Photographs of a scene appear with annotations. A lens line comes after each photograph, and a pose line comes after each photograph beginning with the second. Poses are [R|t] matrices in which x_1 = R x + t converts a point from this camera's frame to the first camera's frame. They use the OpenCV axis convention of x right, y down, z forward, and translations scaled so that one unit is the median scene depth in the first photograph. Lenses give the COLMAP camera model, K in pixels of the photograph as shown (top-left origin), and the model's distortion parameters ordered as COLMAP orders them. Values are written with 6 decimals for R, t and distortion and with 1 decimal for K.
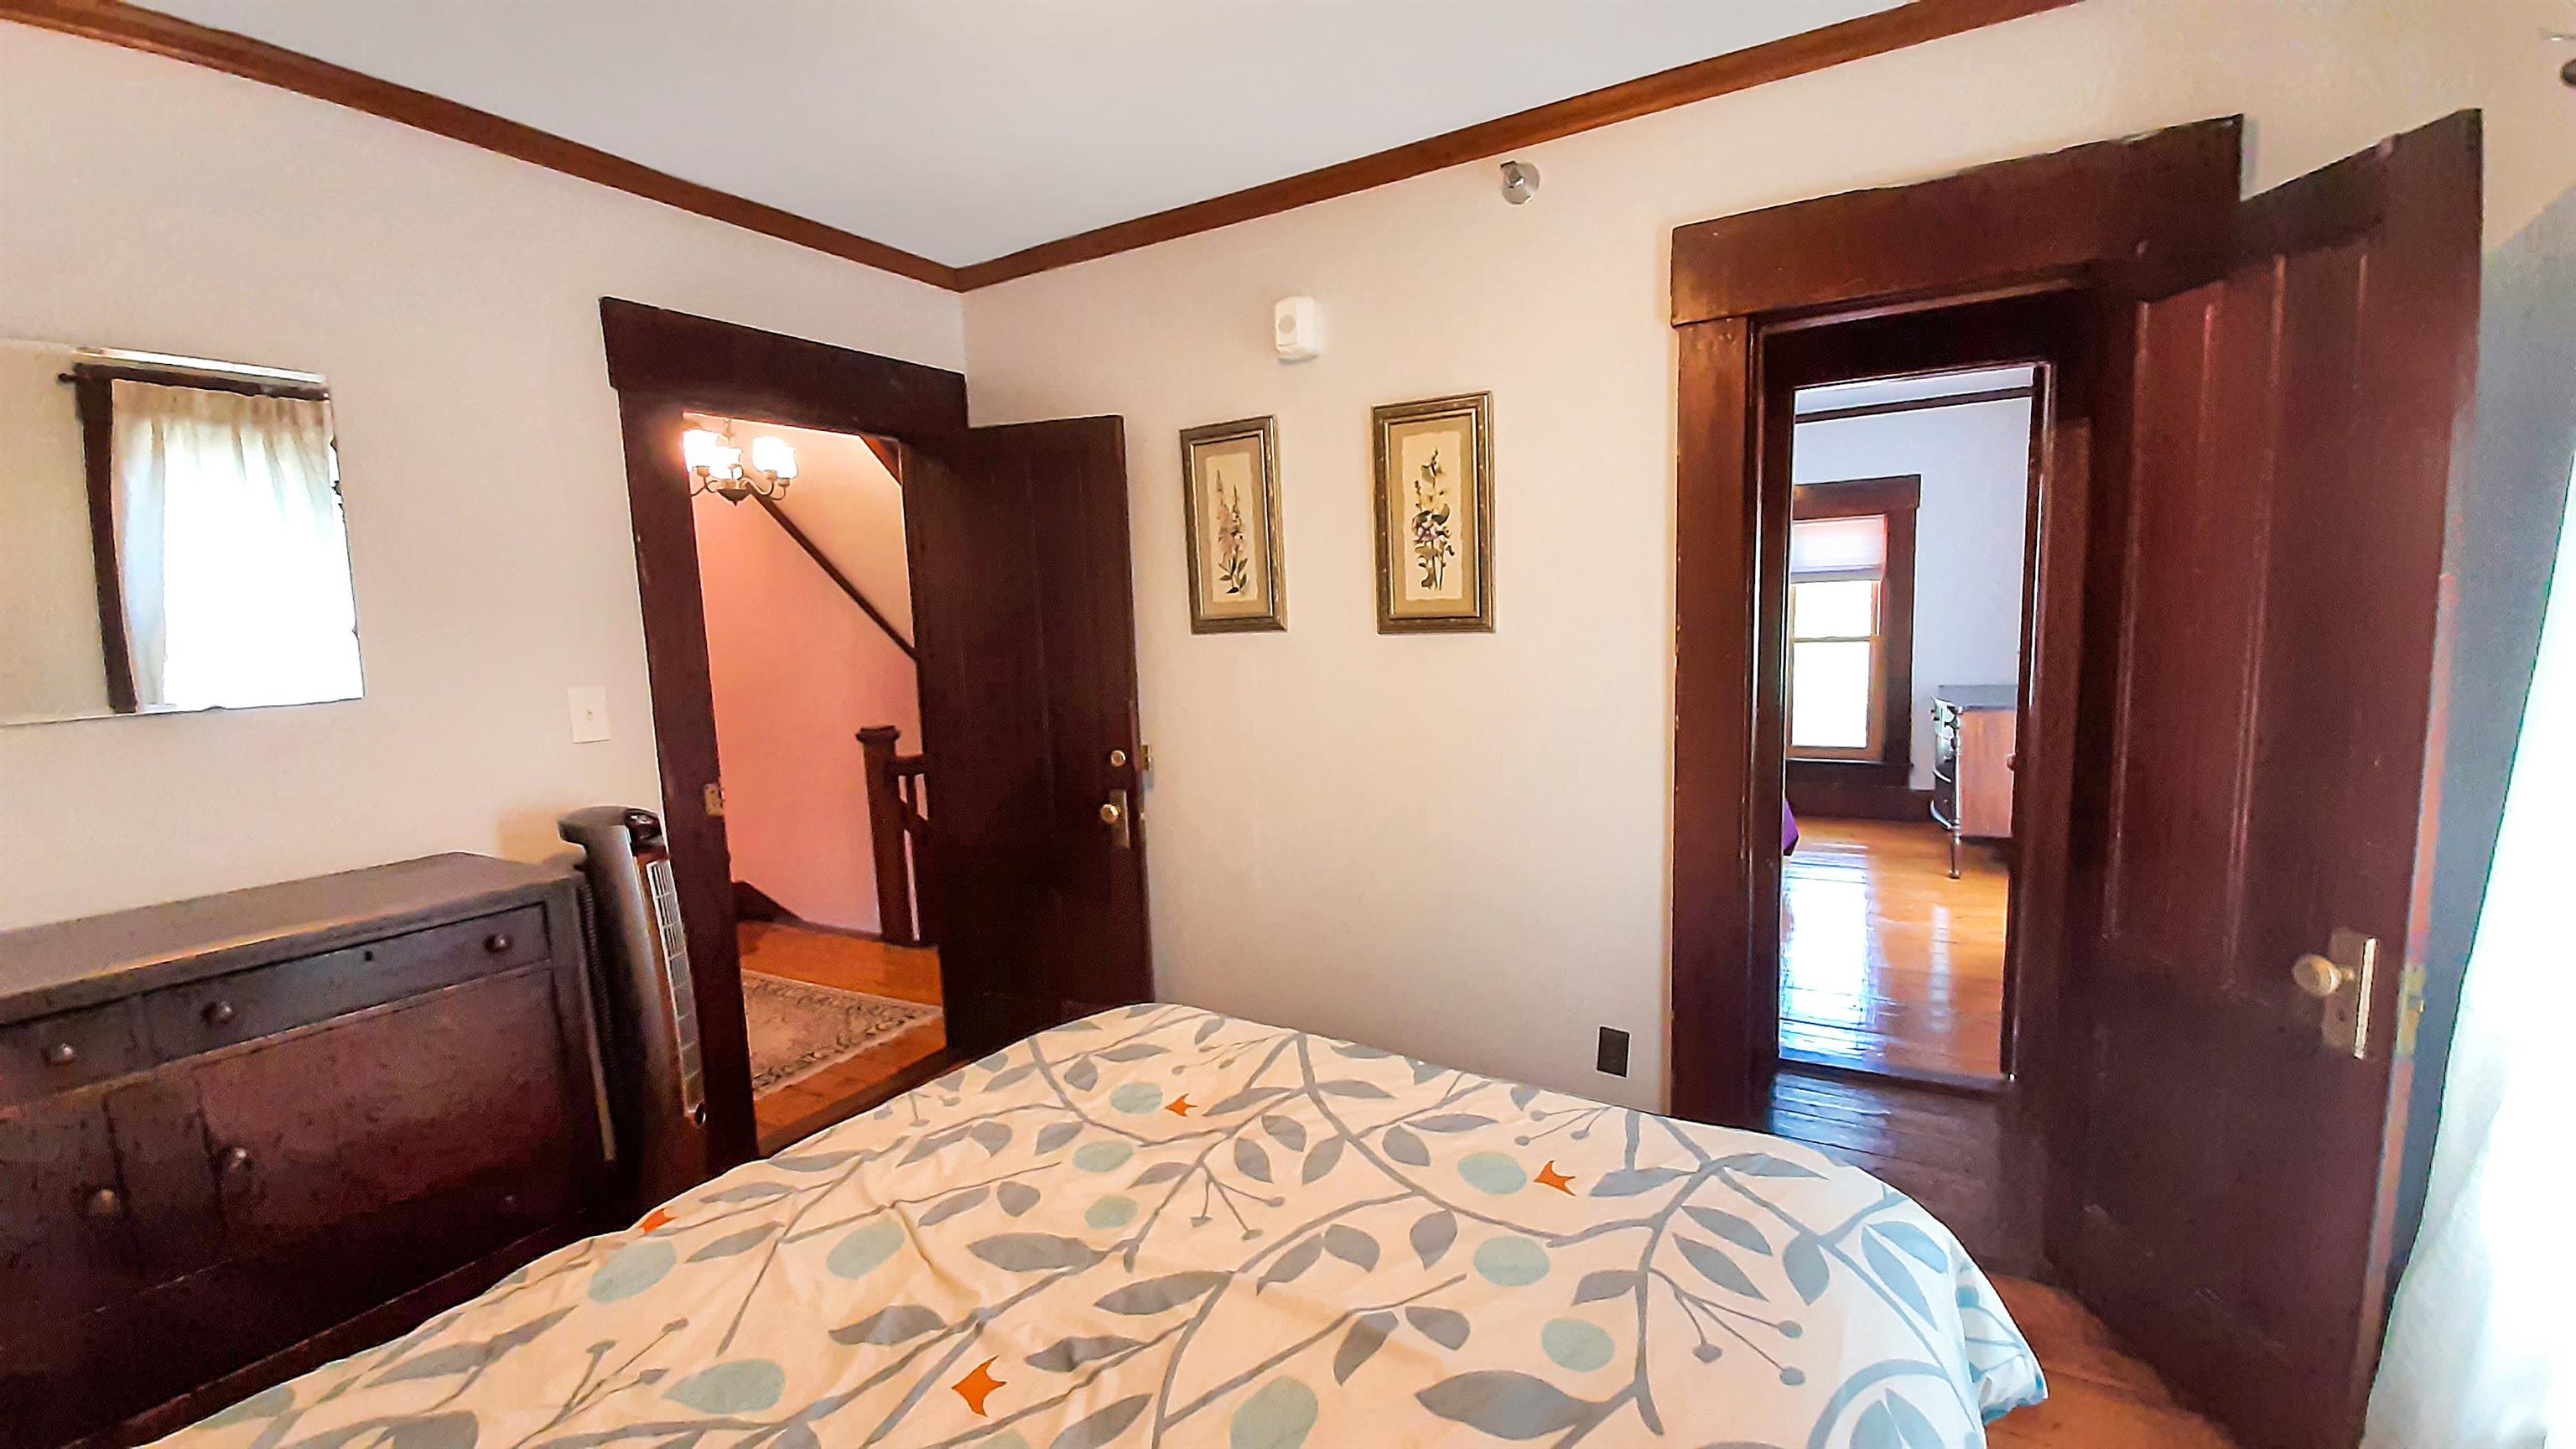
lens RADIAL K [[975.4, 0, 1294.4], [0, 975.4, 723.0], [0, 0, 1]] dist [0.005303, 0.000237]
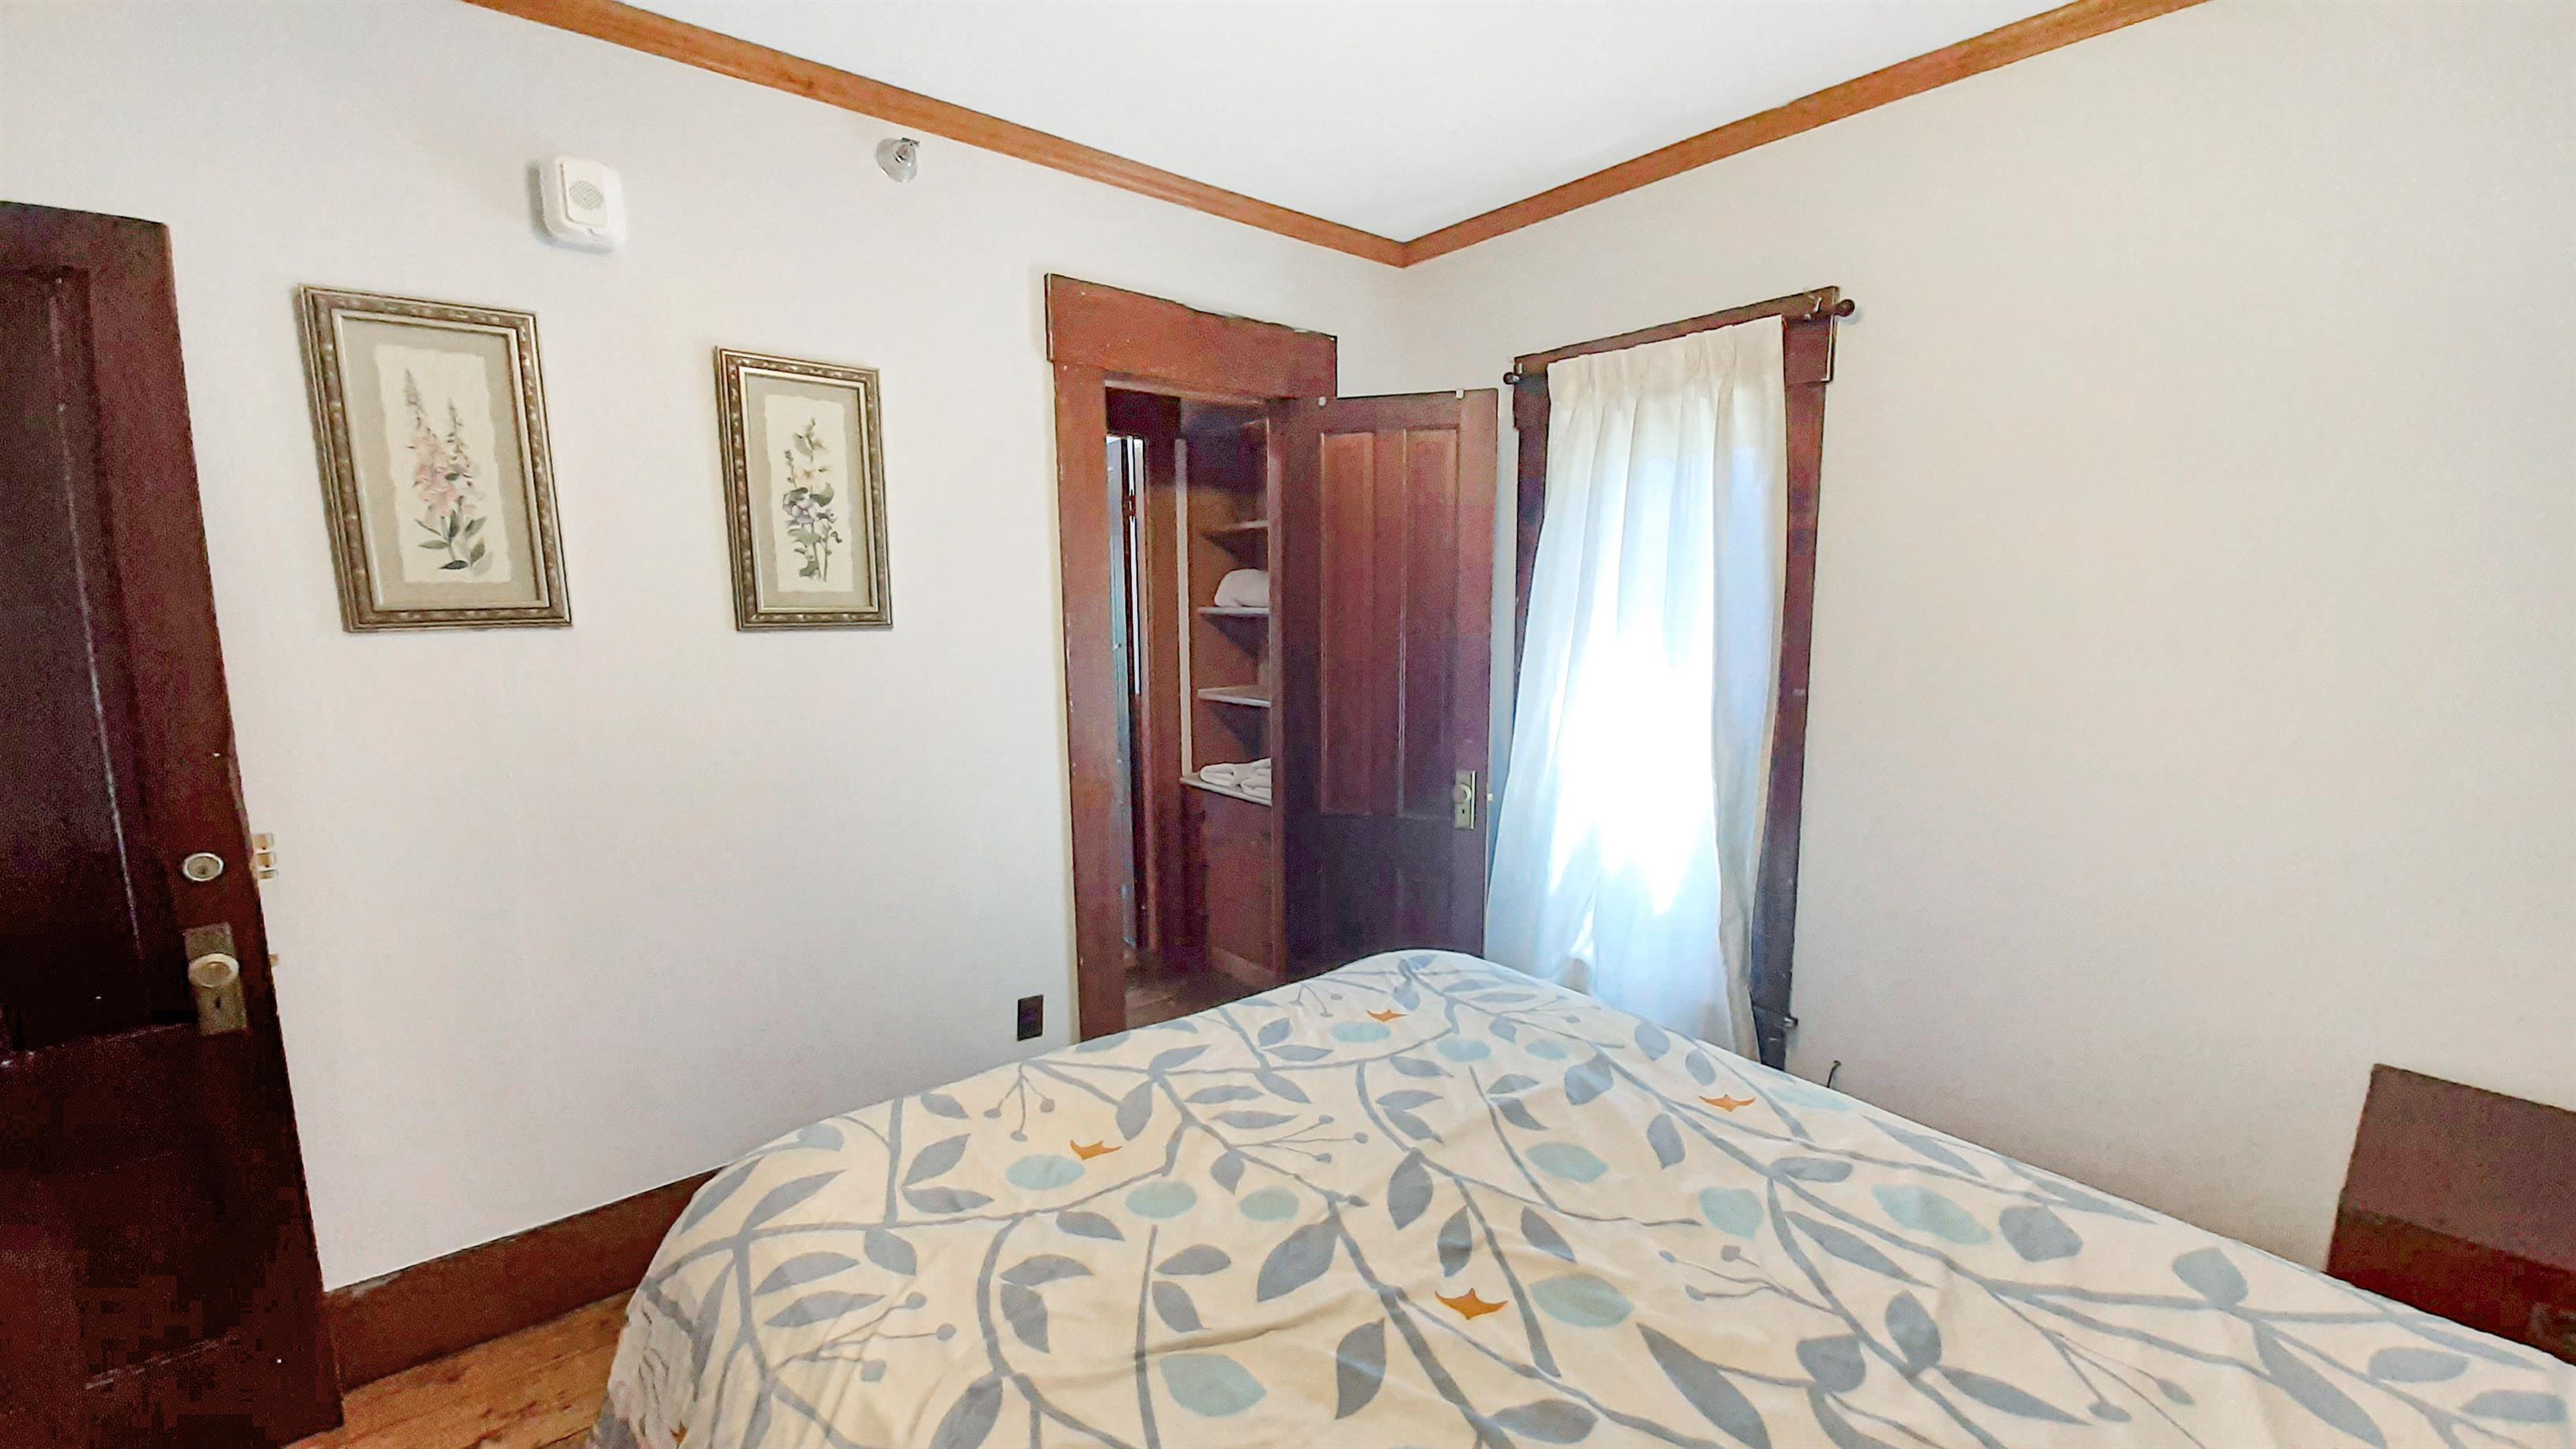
lens RADIAL K [[1010.7, 0, 1291.2], [0, 1010.7, 730.8], [0, 0, 1]] dist [-0.003045, -0.000303]
pose [[0.359667, -0.094244, 0.928309, -0.561291], [0.091987, 0.993621, 0.065235, -0.023994], [-0.928535, 0.061929, 0.366042, 0.293057]]
